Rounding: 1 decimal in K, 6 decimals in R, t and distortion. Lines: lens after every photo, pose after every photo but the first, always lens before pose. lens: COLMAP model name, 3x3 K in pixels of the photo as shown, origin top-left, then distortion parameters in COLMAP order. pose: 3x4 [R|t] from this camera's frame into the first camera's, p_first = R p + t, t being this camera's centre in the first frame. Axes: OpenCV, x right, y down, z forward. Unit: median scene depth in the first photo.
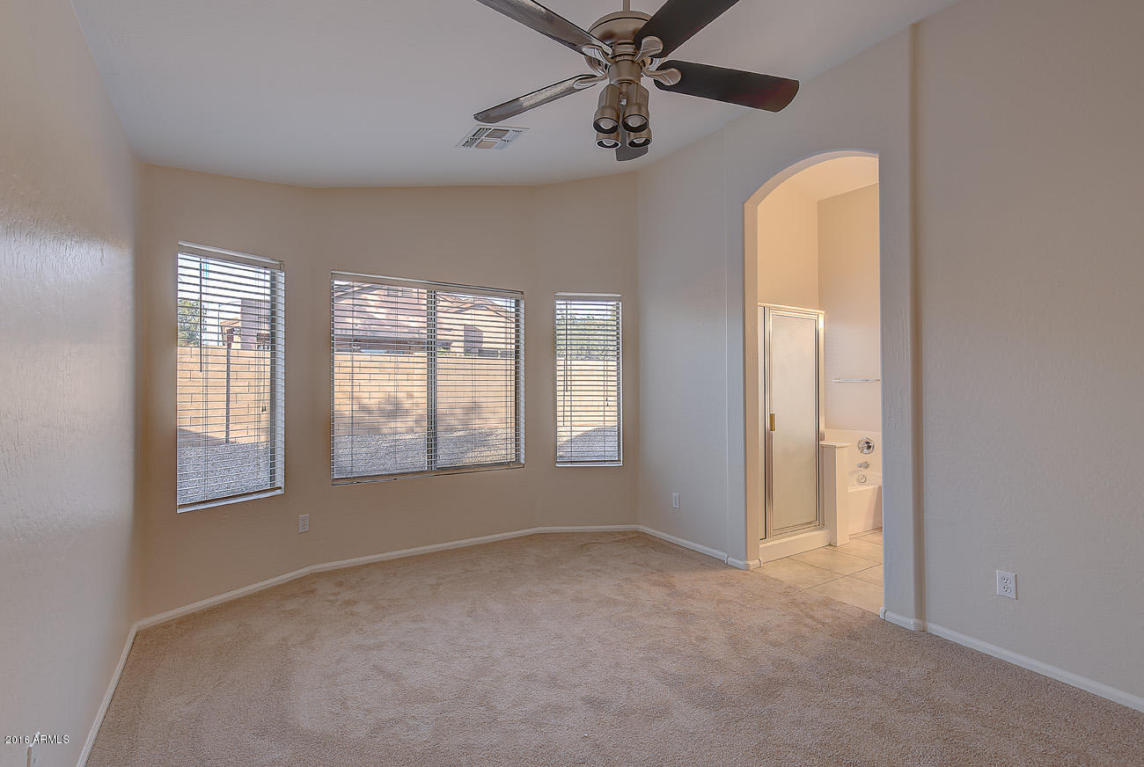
lens RADIAL K [[530.2, 0, 572.1], [0, 530.2, 384.1], [0, 0, 1]] dist [0.005229, -0.001116]
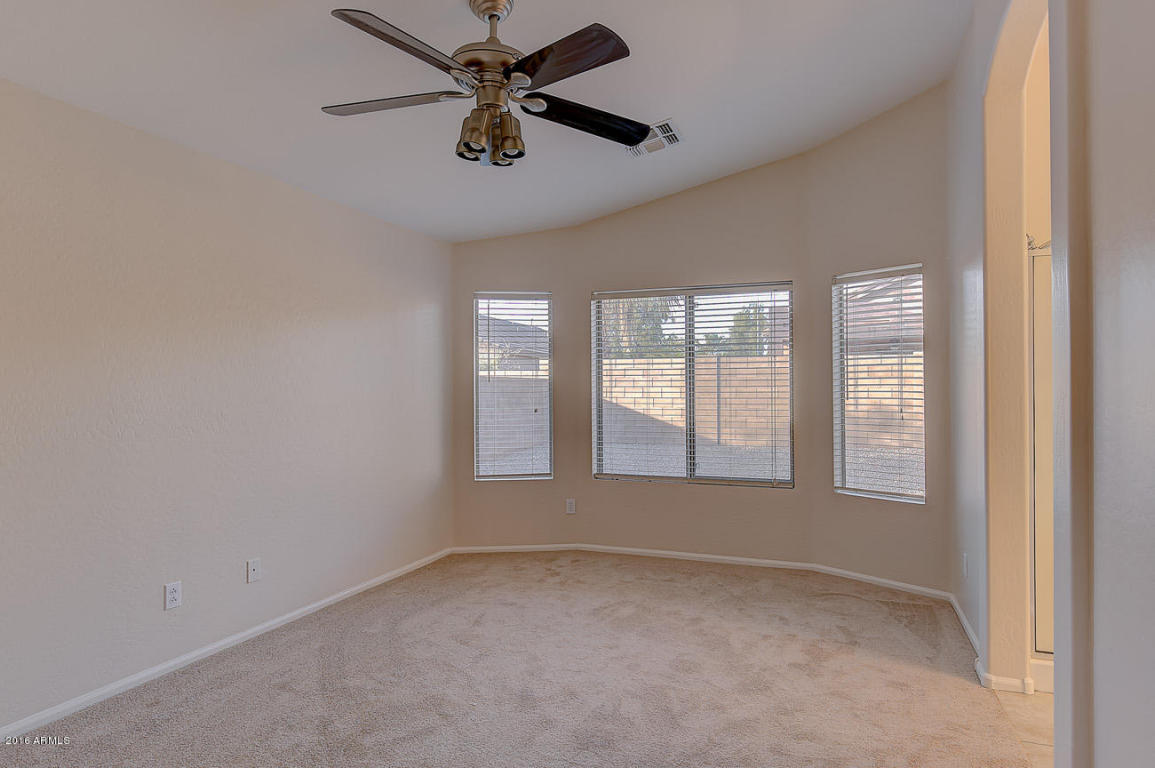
lens RADIAL K [[578.7, 0, 580.9], [0, 578.7, 385.0], [0, 0, 1]] dist [-0.003315, -0.001871]
pose [[0.633426, -0.007184, -0.773770, 0.541334], [0.000062, 0.999957, -0.009233, -0.000347], [0.773803, 0.005800, 0.633399, 0.192406]]
